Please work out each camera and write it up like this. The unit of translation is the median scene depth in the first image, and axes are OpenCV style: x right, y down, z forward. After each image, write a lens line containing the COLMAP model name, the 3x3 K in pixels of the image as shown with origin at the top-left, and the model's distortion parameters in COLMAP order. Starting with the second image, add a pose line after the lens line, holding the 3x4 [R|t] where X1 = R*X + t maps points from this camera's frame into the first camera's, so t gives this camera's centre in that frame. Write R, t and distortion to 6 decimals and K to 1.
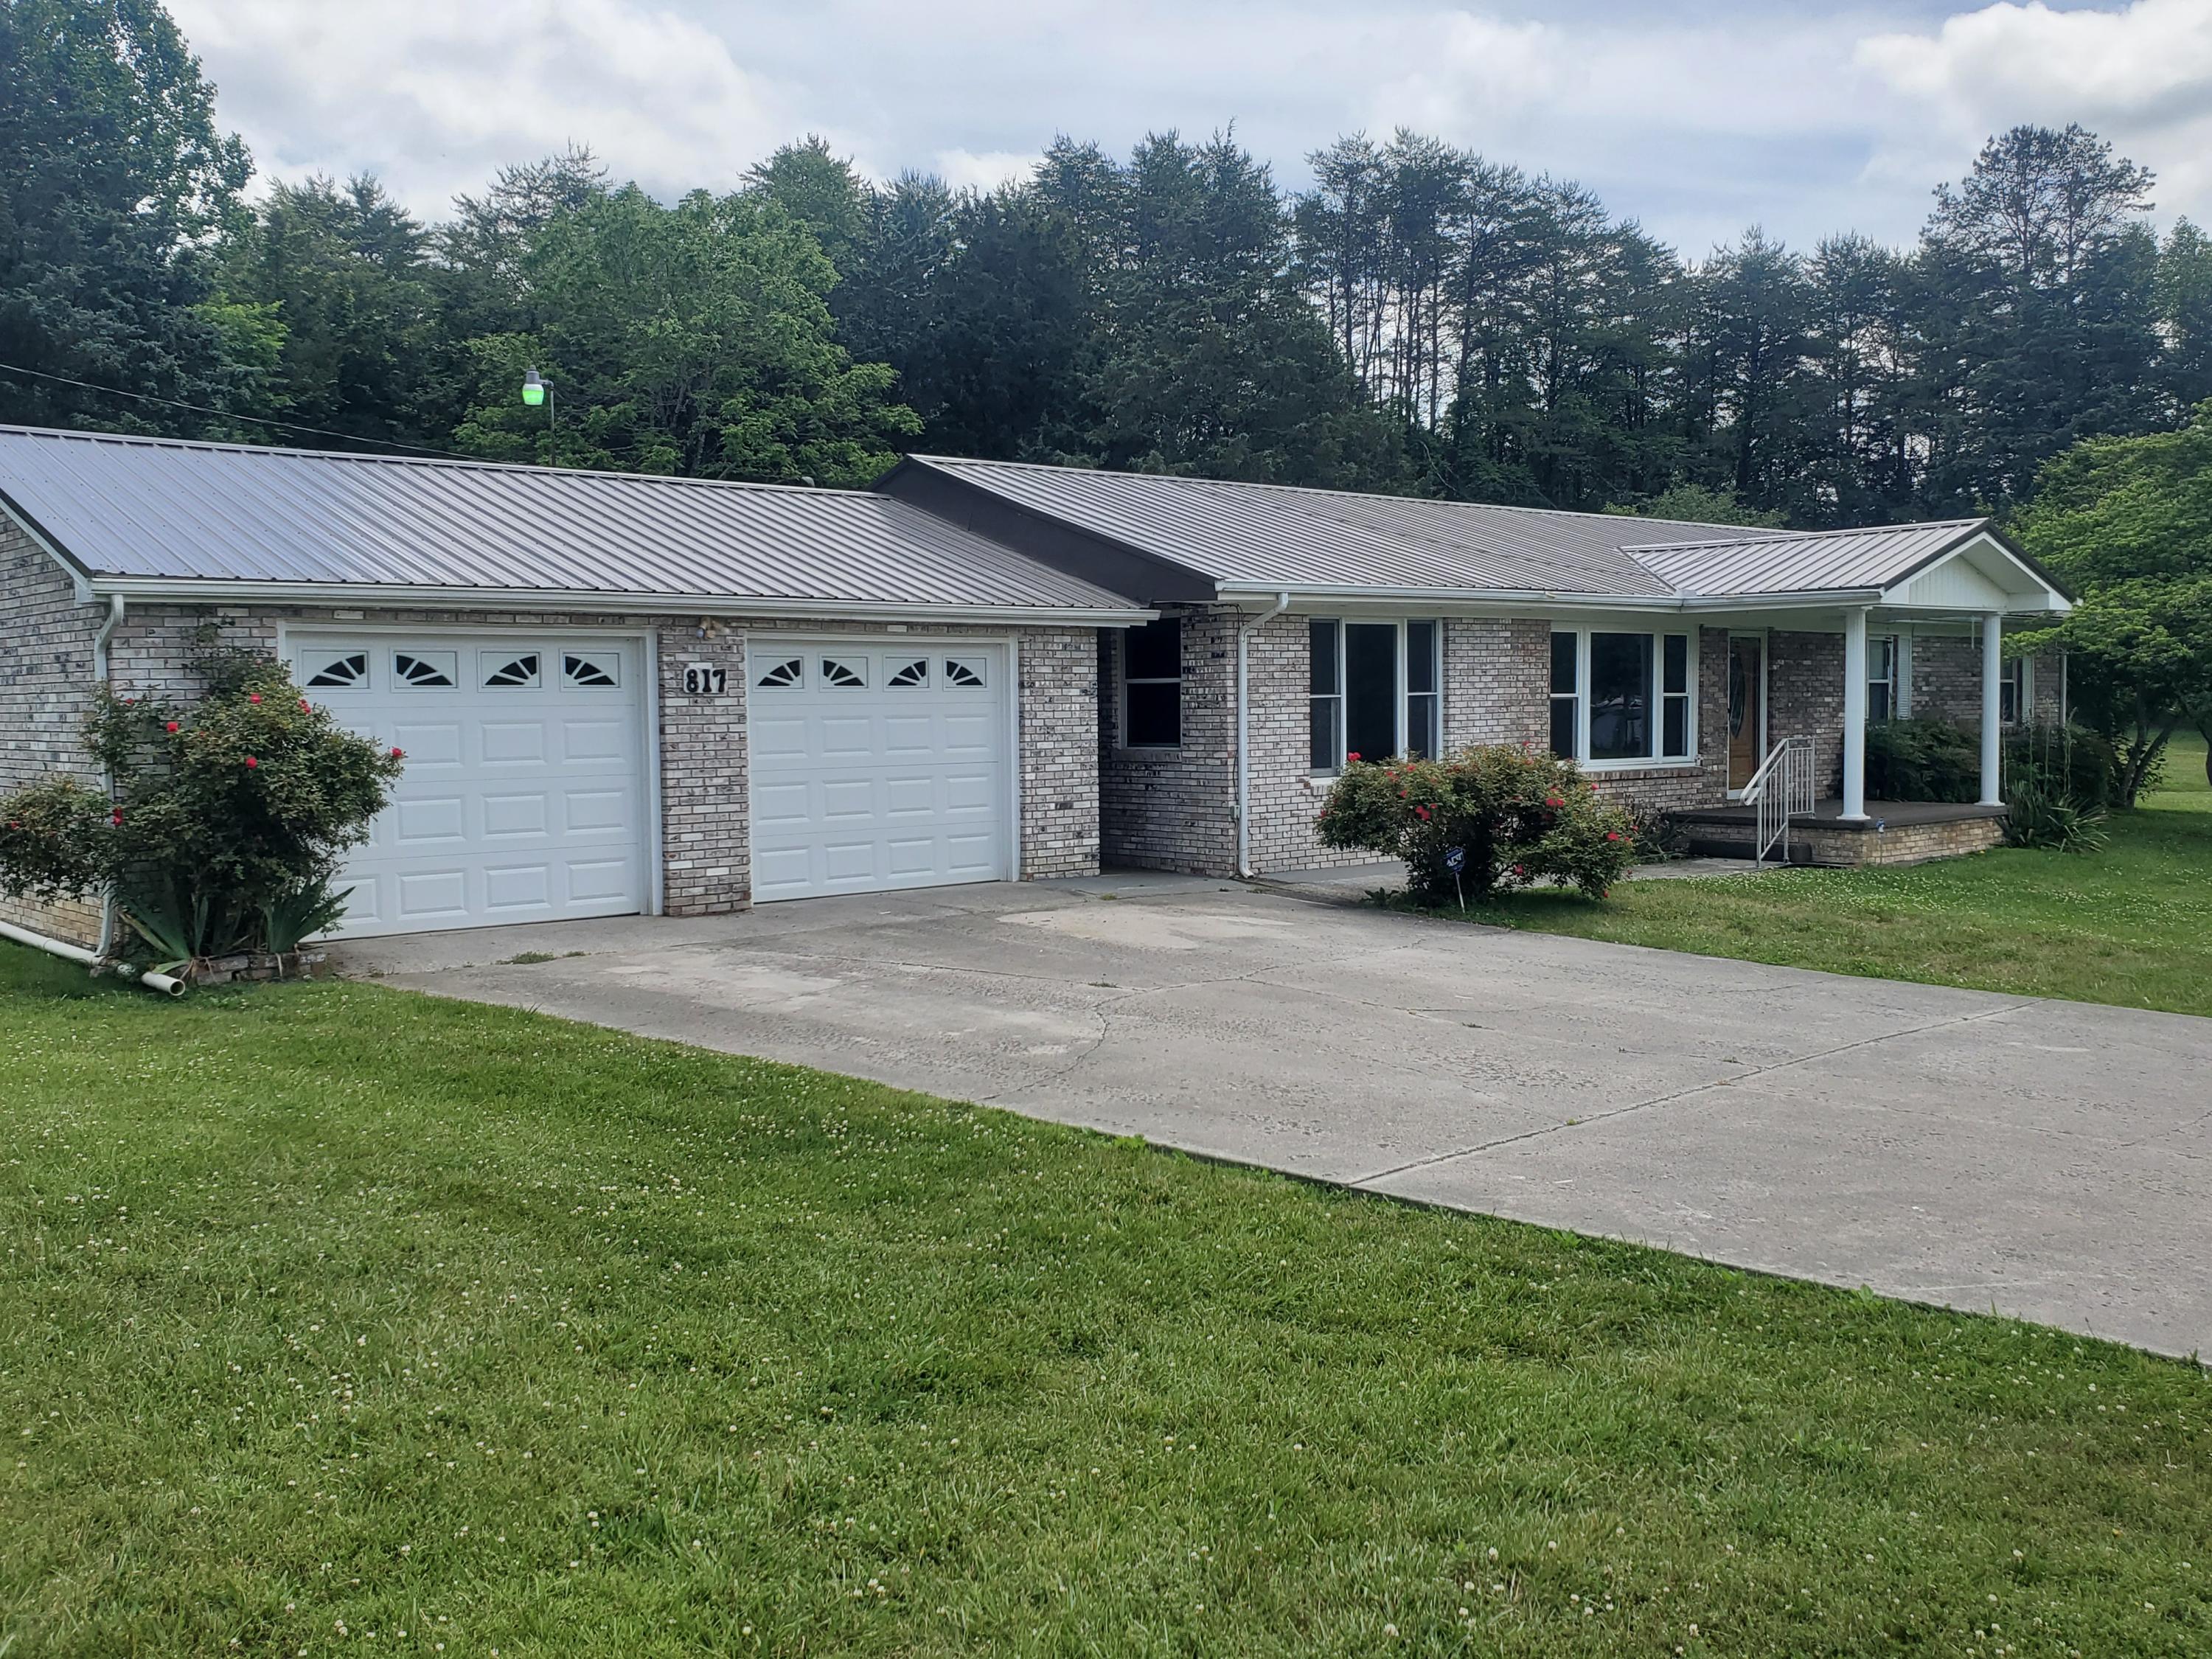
lens RADIAL K [[1969.3, 0, 1107.8], [0, 1969.3, 825.0], [0, 0, 1]] dist [0.043852, -0.077870]
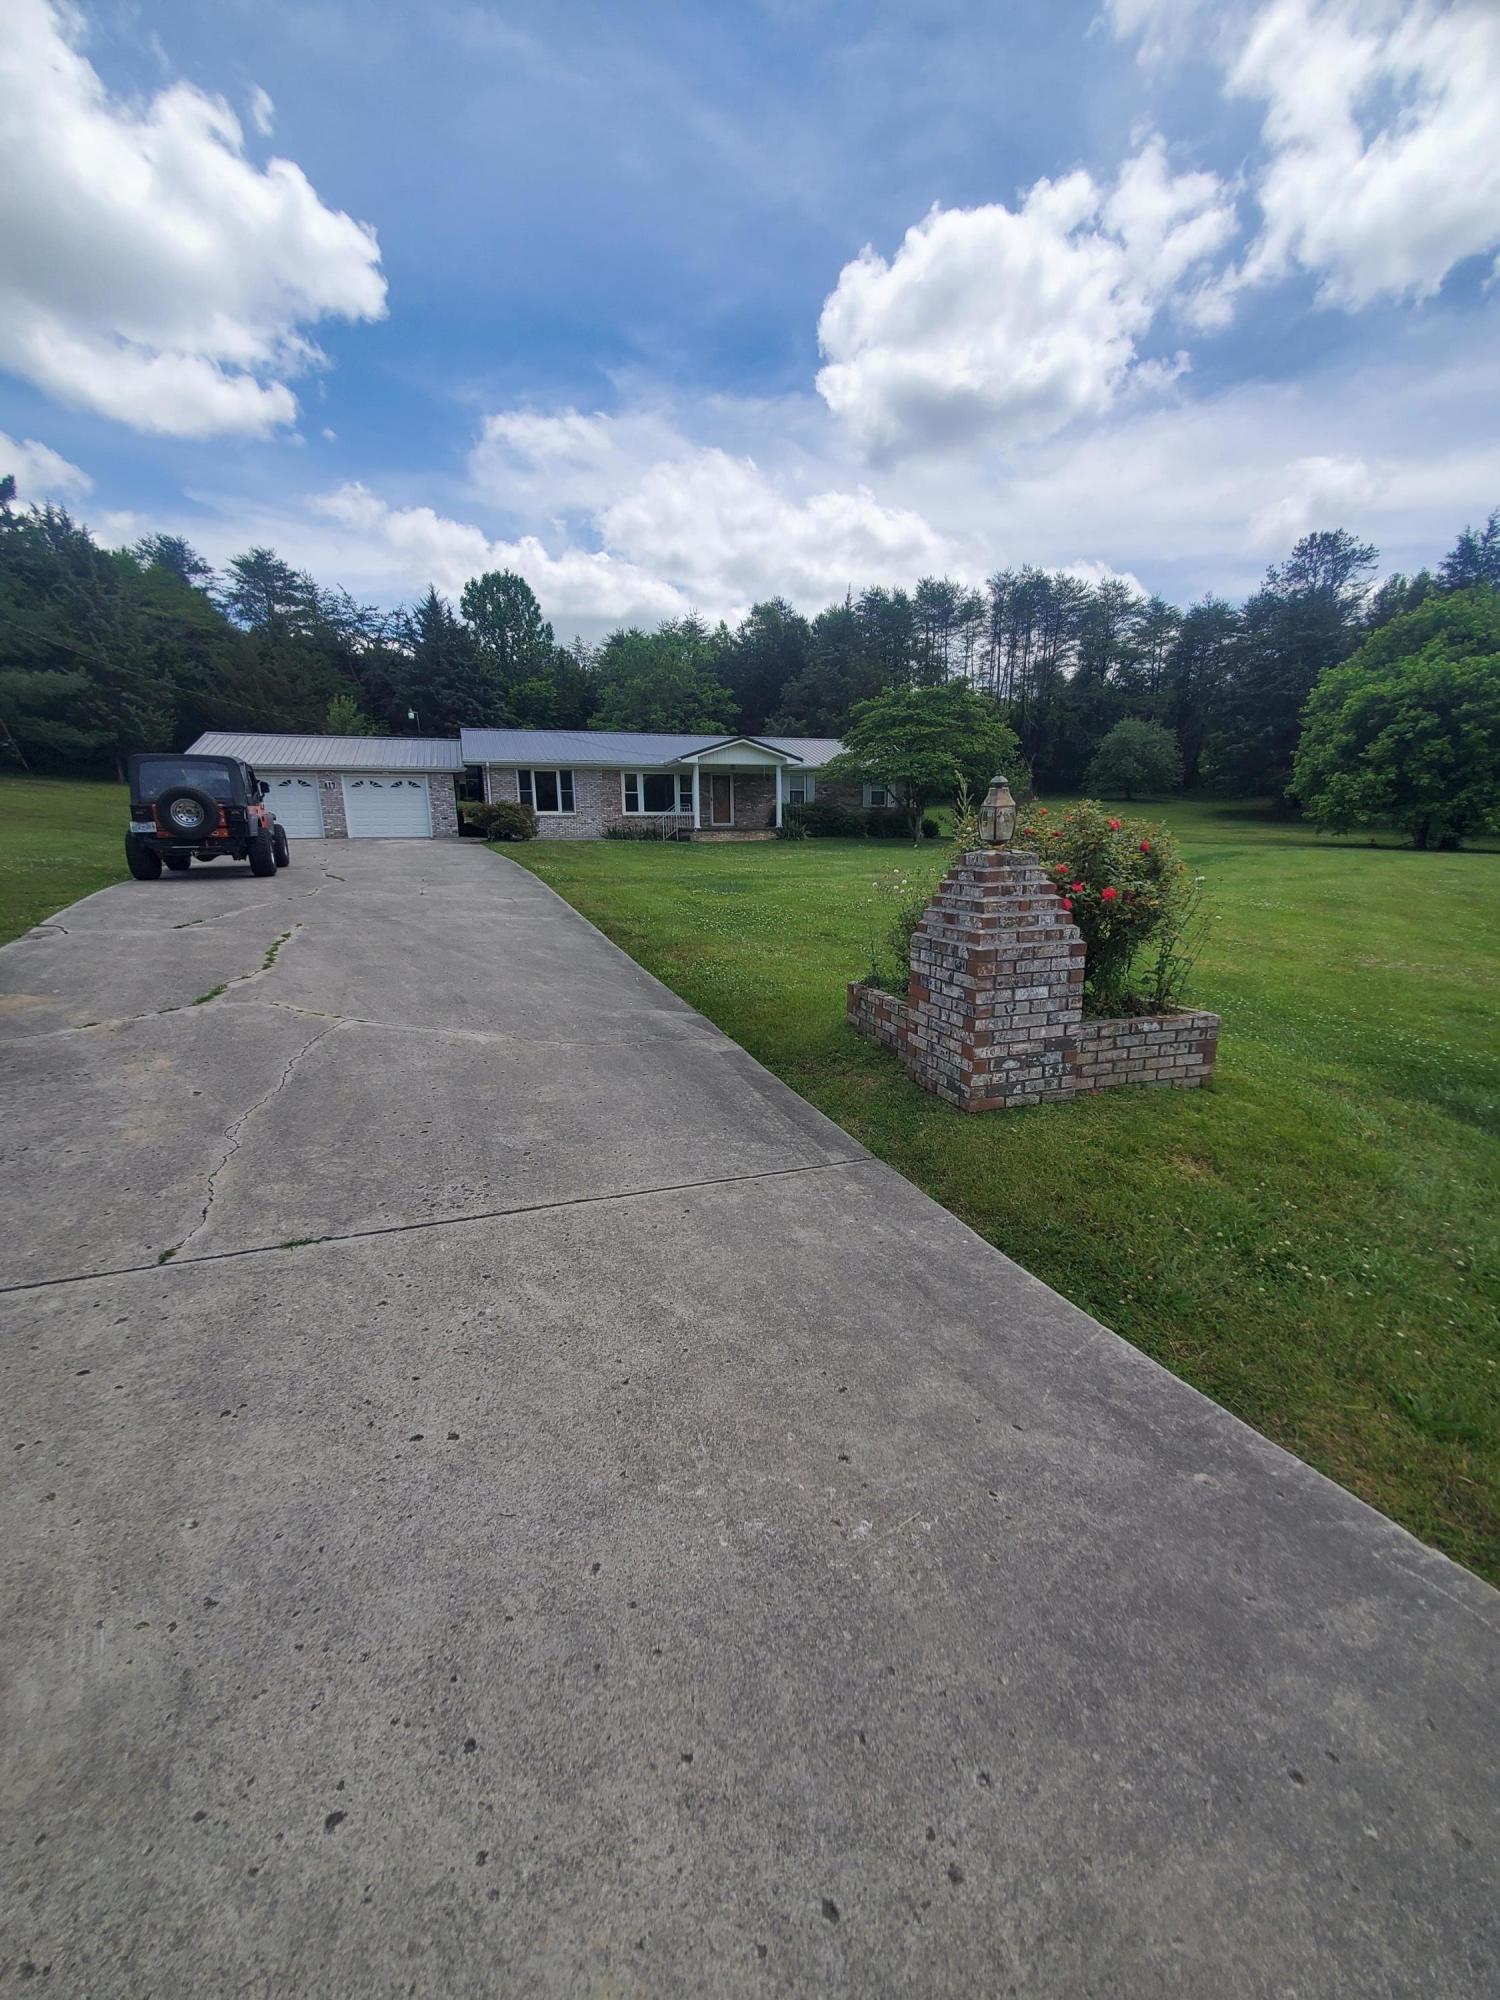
lens RADIAL K [[814.1, 0, 760.1], [0, 814.1, 1004.6], [0, 0, 1]] dist [0.003328, -0.000099]
pose [[0.929319, 0.080360, -0.360429, 1.402740], [-0.024446, 0.987282, 0.157089, 0.103826], [0.368469, -0.137174, 0.919464, -0.420074]]
